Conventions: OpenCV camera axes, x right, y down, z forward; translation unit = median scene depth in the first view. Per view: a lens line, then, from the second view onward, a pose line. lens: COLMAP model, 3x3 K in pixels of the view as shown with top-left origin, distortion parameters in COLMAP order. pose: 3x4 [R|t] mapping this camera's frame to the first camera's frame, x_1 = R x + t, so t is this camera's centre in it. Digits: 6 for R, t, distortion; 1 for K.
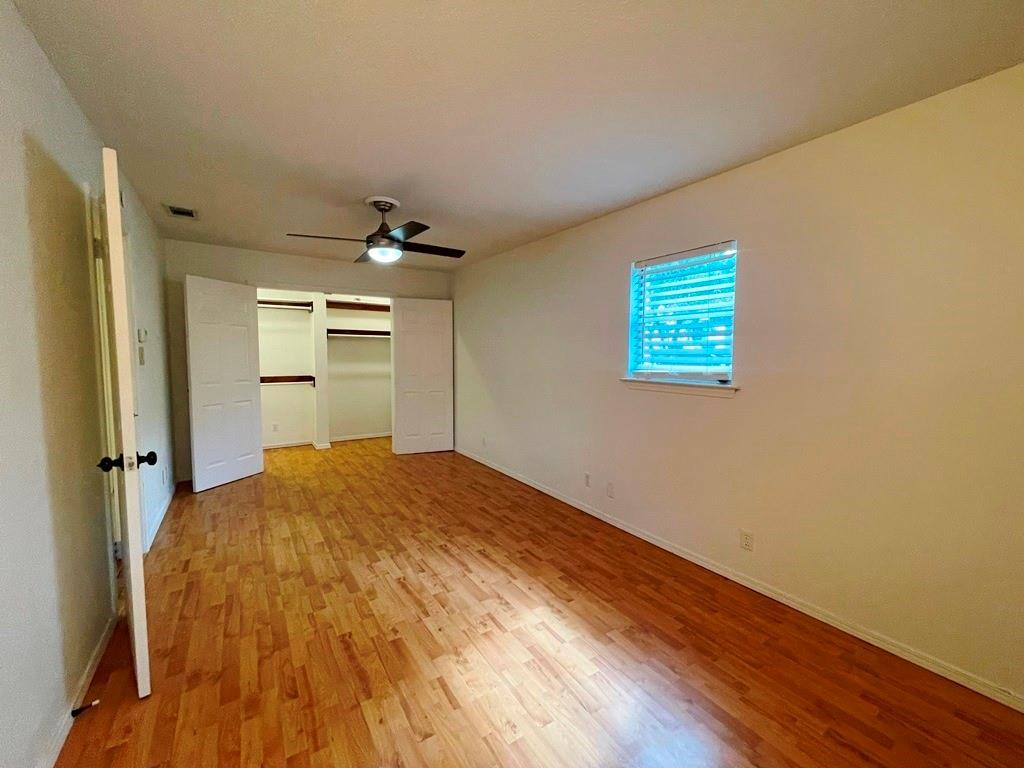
lens RADIAL K [[417.3, 0, 512.0], [0, 417.3, 384.0], [0, 0, 1]] dist [-0.002302, 0.002993]
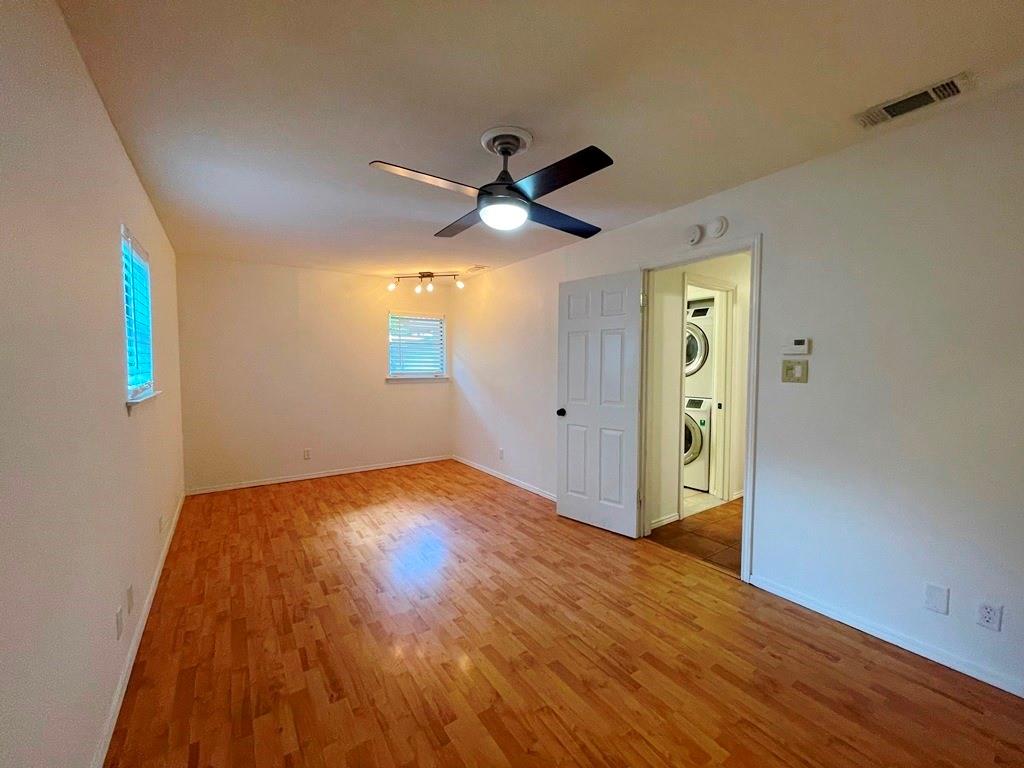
lens RADIAL K [[417.3, 0, 512.0], [0, 417.3, 384.0], [0, 0, 1]] dist [-0.002302, 0.002993]
pose [[-0.999824, -0.008162, -0.016917, -0.319909], [-0.010153, 0.992582, 0.121150, -0.132156], [0.015802, 0.121300, -0.992490, 1.763744]]
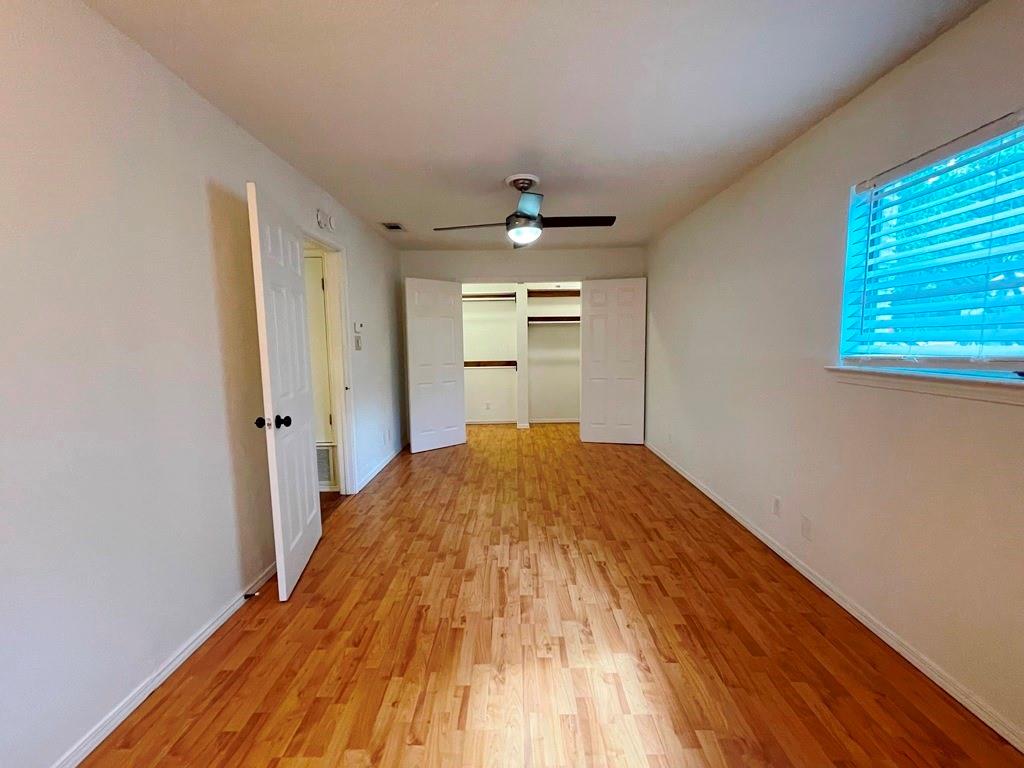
lens RADIAL K [[417.3, 0, 512.0], [0, 417.3, 384.0], [0, 0, 1]] dist [-0.002302, 0.002993]
pose [[0.831320, 0.038848, -0.554434, 0.231635], [-0.021880, 0.999068, 0.037196, 0.000466], [0.555363, -0.018790, 0.831396, 0.178259]]
